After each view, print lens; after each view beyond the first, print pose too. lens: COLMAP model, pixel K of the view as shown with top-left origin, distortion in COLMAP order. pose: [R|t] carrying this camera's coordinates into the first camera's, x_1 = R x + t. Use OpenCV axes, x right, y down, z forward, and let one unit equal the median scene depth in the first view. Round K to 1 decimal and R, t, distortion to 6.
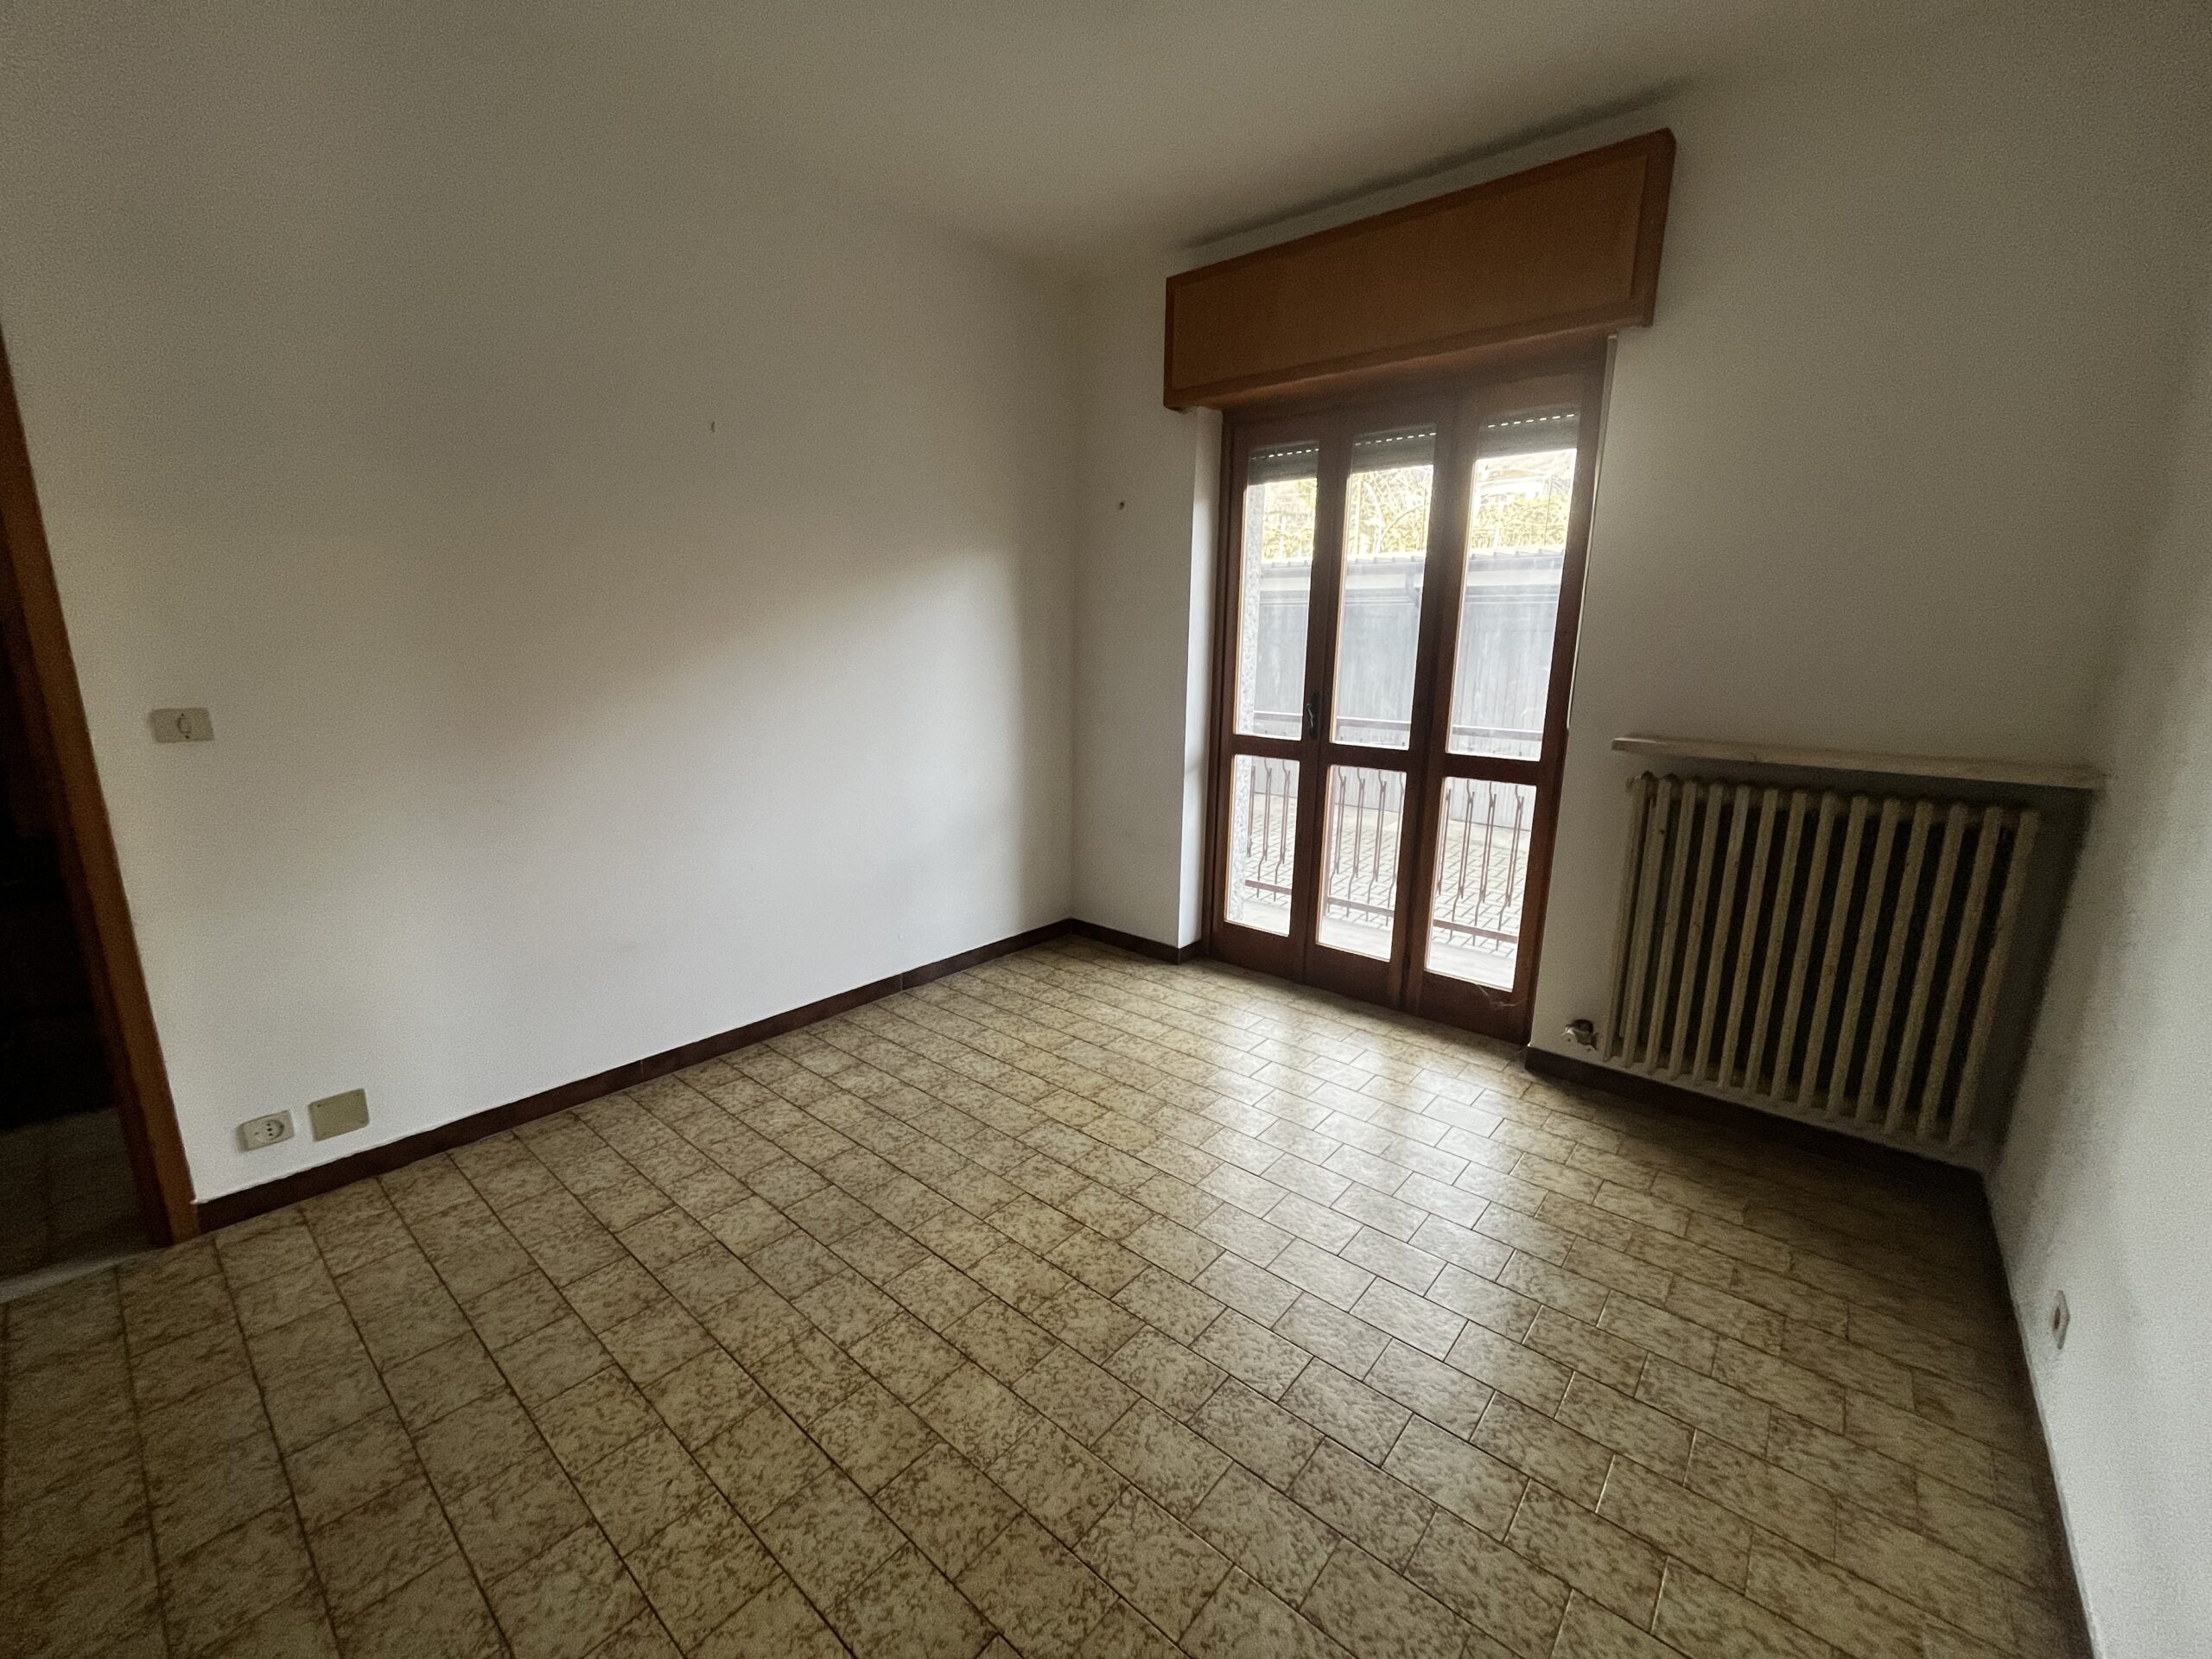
lens RADIAL K [[888.0, 0, 1107.7], [0, 888.0, 832.4], [0, 0, 1]] dist [-0.003288, 0.000245]
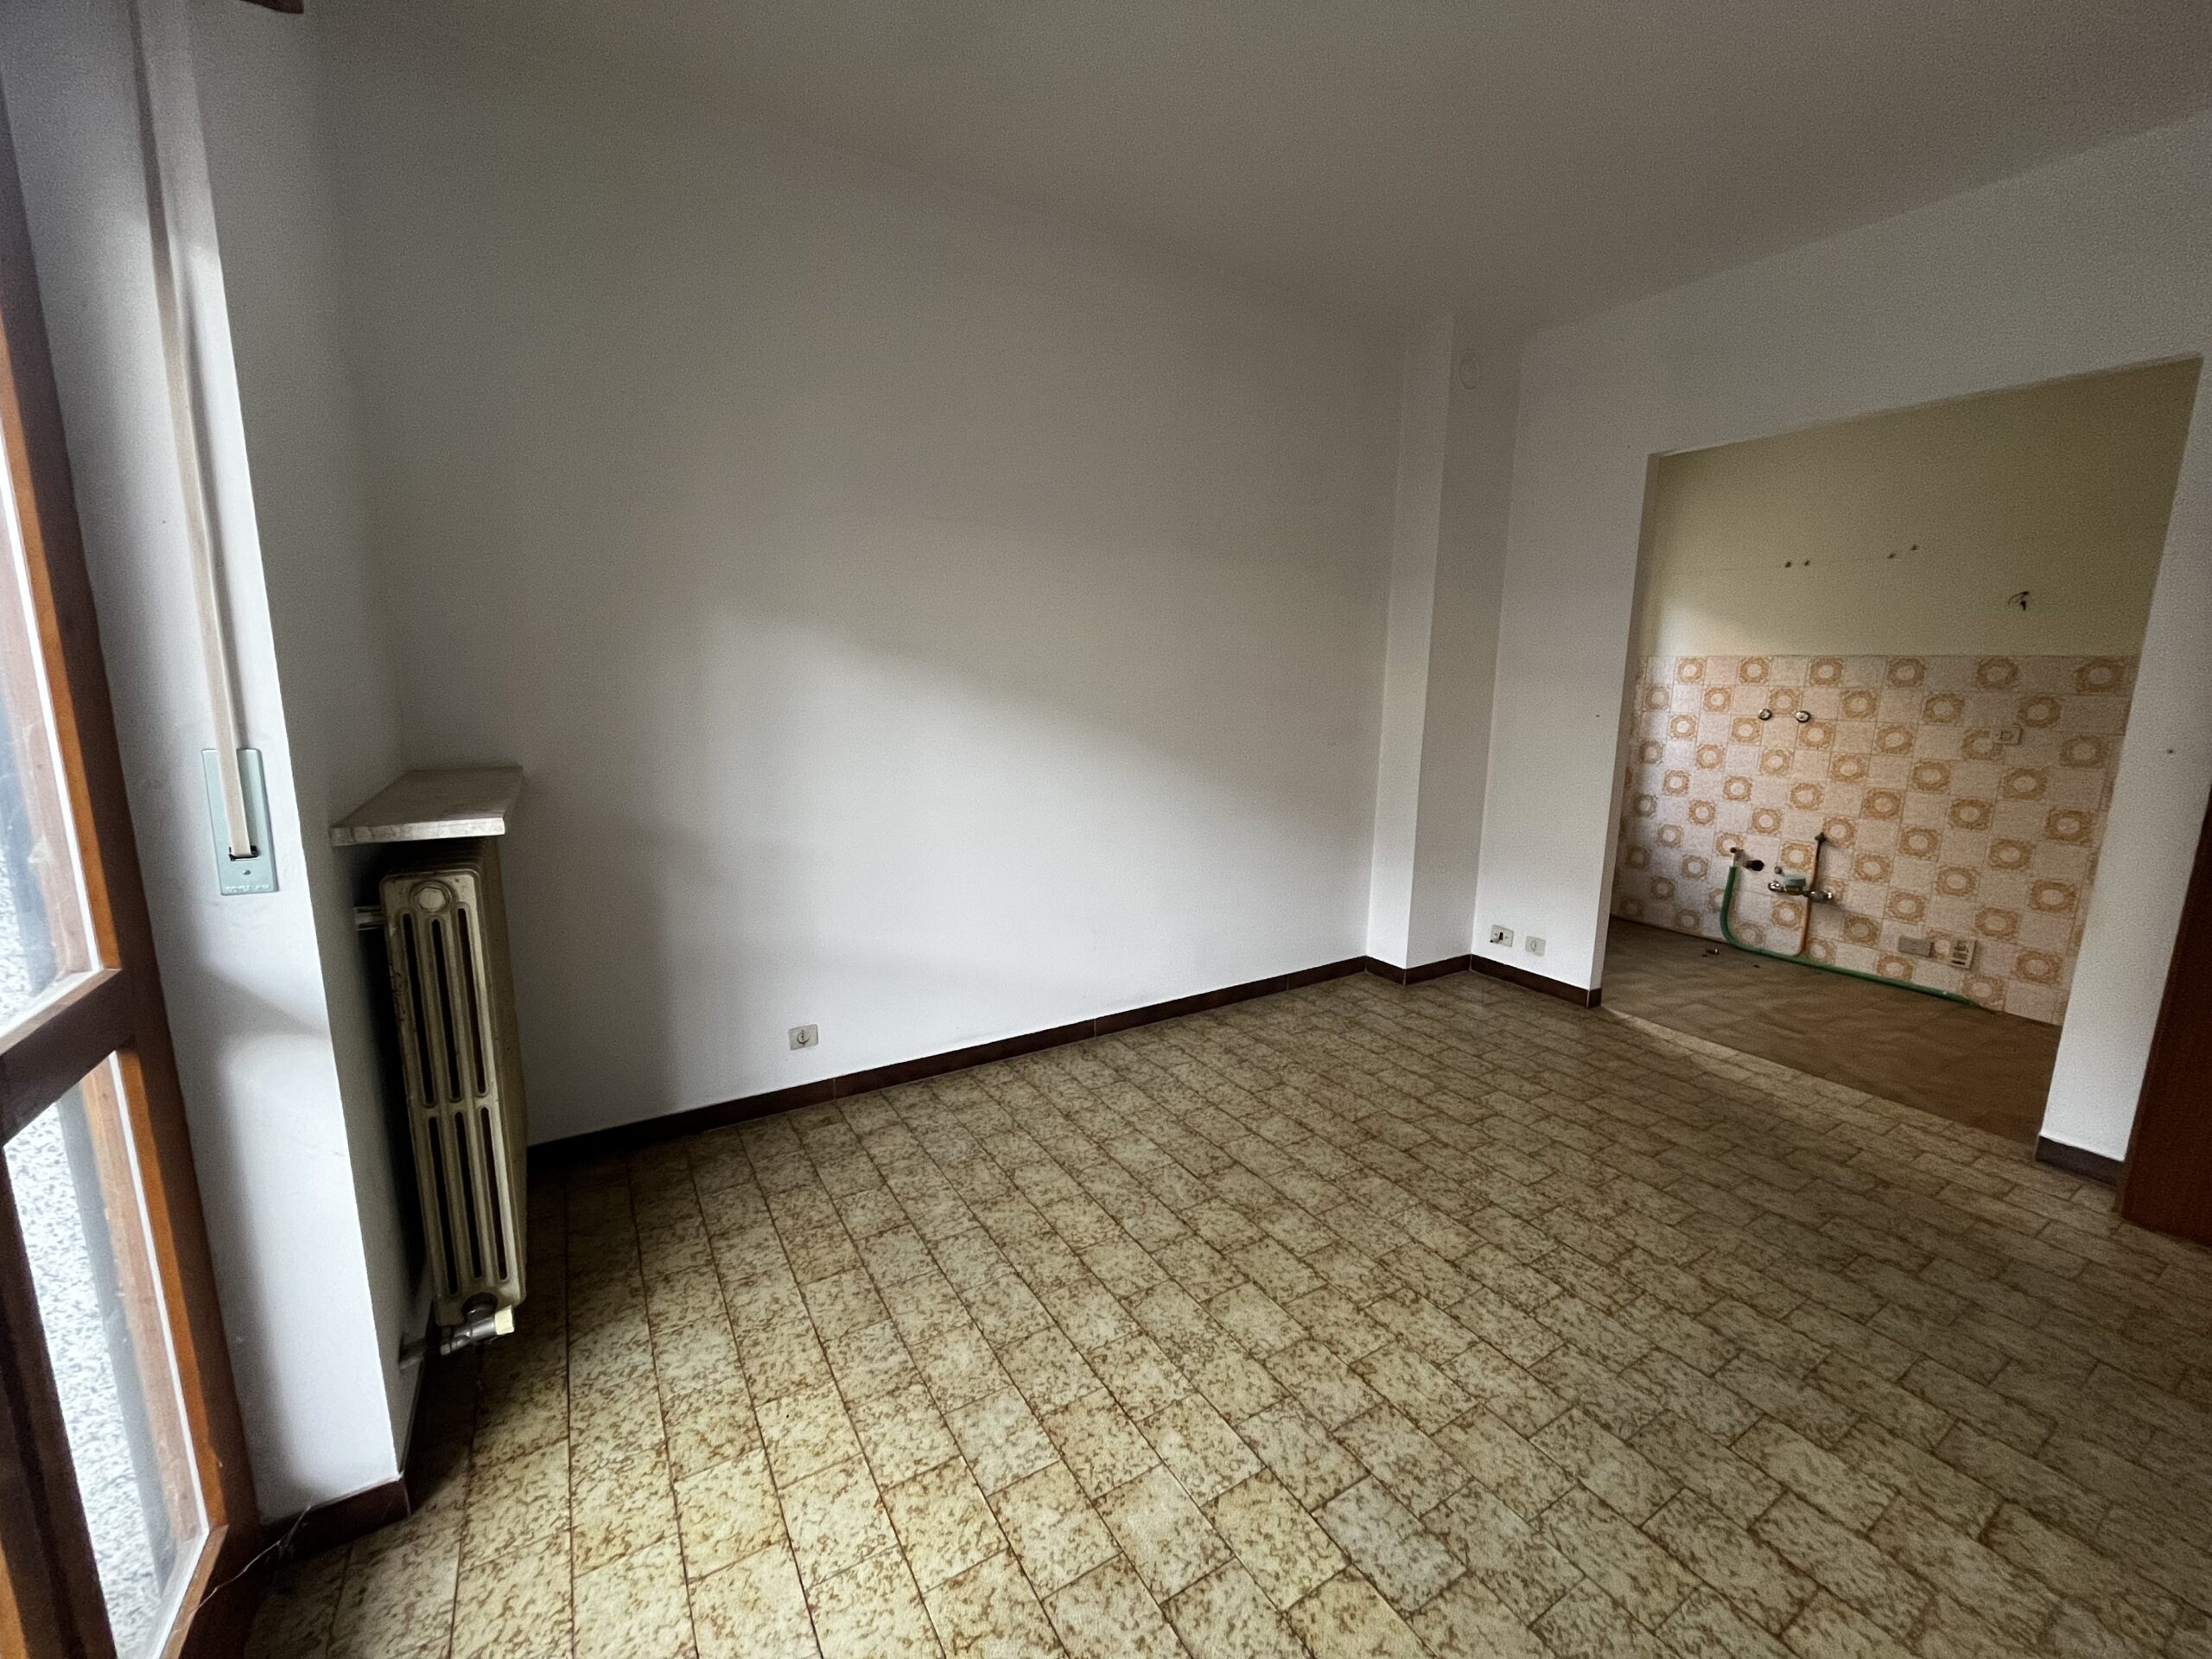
lens RADIAL K [[888.0, 0, 1107.3], [0, 888.0, 833.4], [0, 0, 1]] dist [-0.003288, 0.000245]
pose [[-0.948459, -0.084283, 0.305487, -0.022502], [0.037873, 0.926929, 0.373321, -0.344421], [-0.314629, 0.365650, -0.875962, 1.578865]]
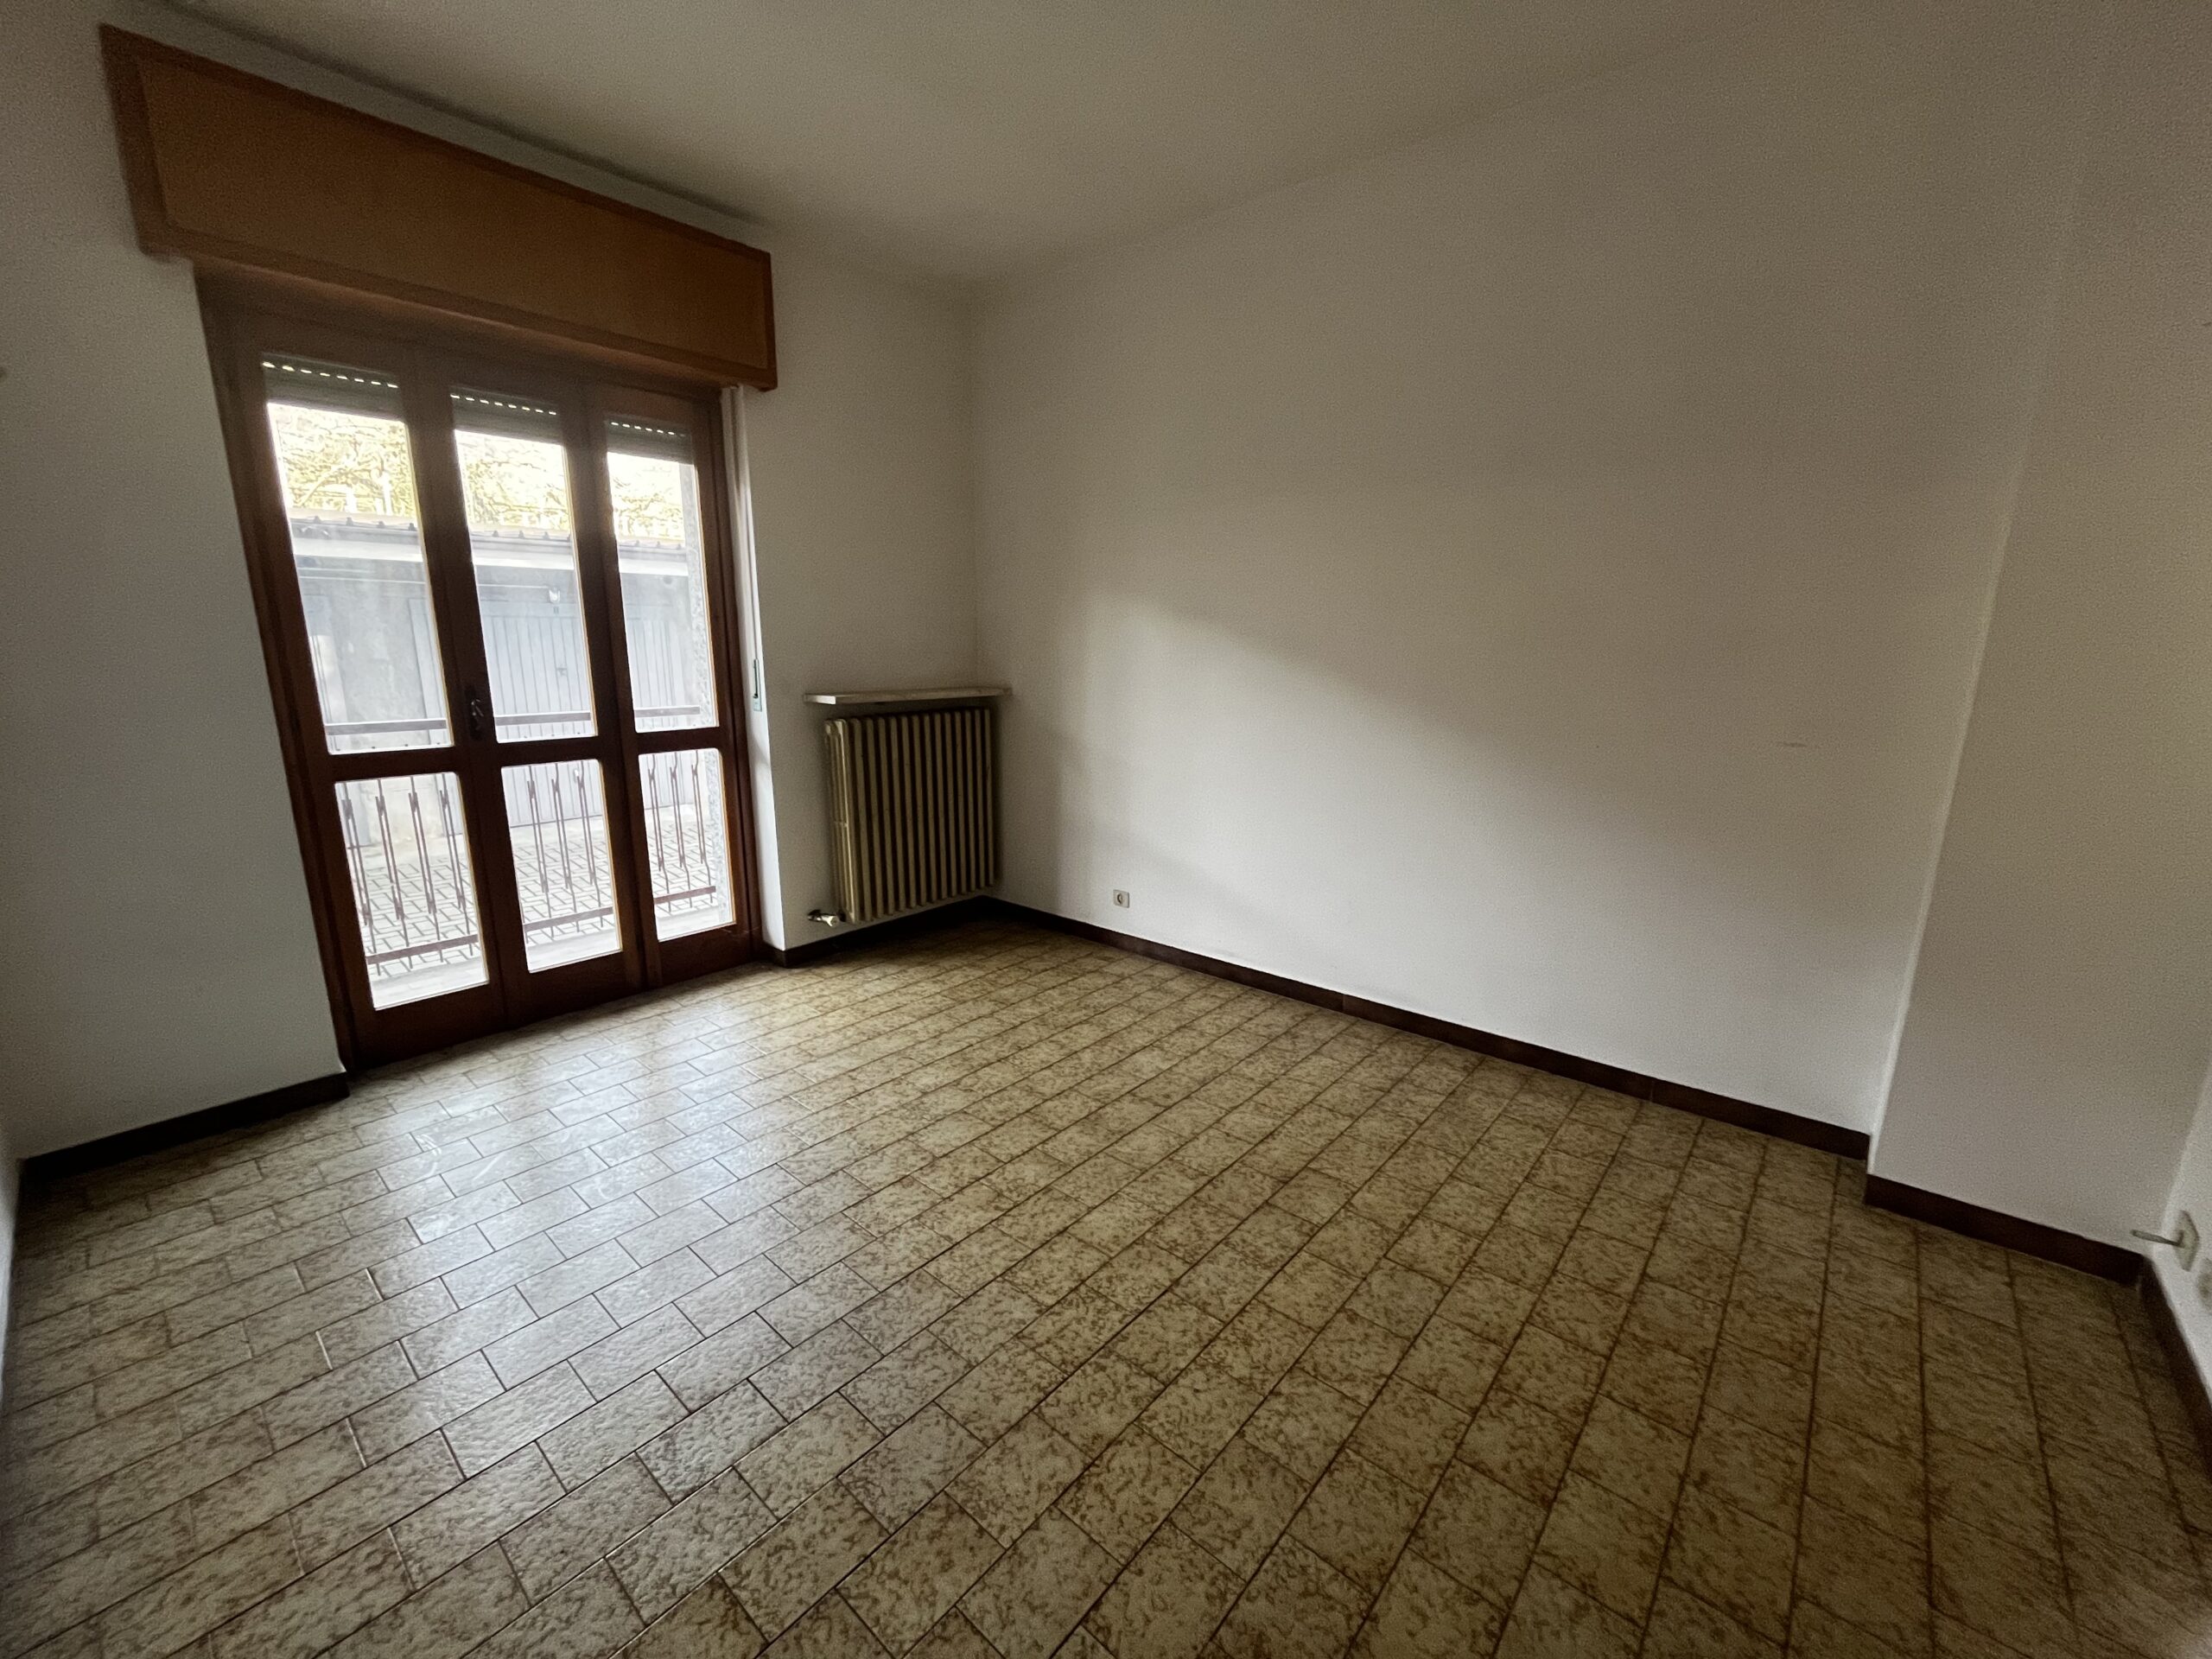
lens RADIAL K [[888.0, 0, 1106.4], [0, 888.0, 831.0], [0, 0, 1]] dist [-0.003288, 0.000245]
pose [[0.014077, -0.227084, 0.973774, -0.943952], [0.203516, 0.954135, 0.219562, -0.137870], [-0.978970, 0.195088, 0.059647, 0.600722]]
